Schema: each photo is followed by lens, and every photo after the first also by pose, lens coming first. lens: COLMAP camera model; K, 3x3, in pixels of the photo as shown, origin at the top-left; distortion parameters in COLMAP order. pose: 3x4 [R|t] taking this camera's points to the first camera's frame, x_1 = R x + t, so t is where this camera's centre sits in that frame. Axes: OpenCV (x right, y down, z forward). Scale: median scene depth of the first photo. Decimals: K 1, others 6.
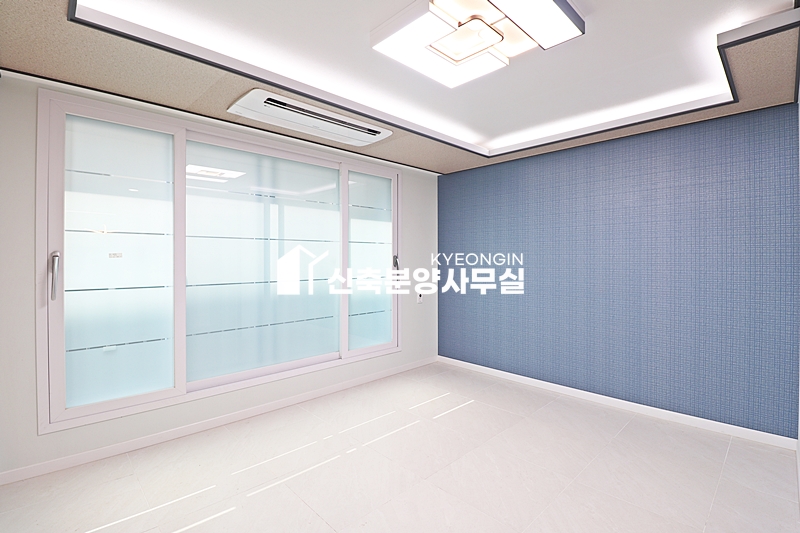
lens RADIAL K [[372.0, 0, 403.4], [0, 372.0, 264.1], [0, 0, 1]] dist [-0.005170, -0.009280]
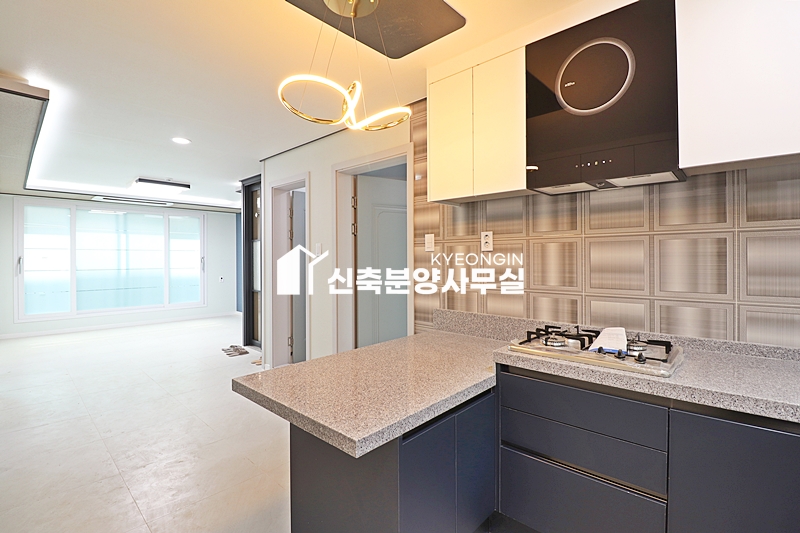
lens RADIAL K [[372.0, 0, 399.6], [0, 372.0, 260.6], [0, 0, 1]] dist [-0.005170, -0.009280]
pose [[0.998585, -0.007978, 0.052572, 1.374769], [0.008310, 0.999947, -0.006102, 0.027651], [-0.052521, 0.006530, 0.998598, -1.486958]]
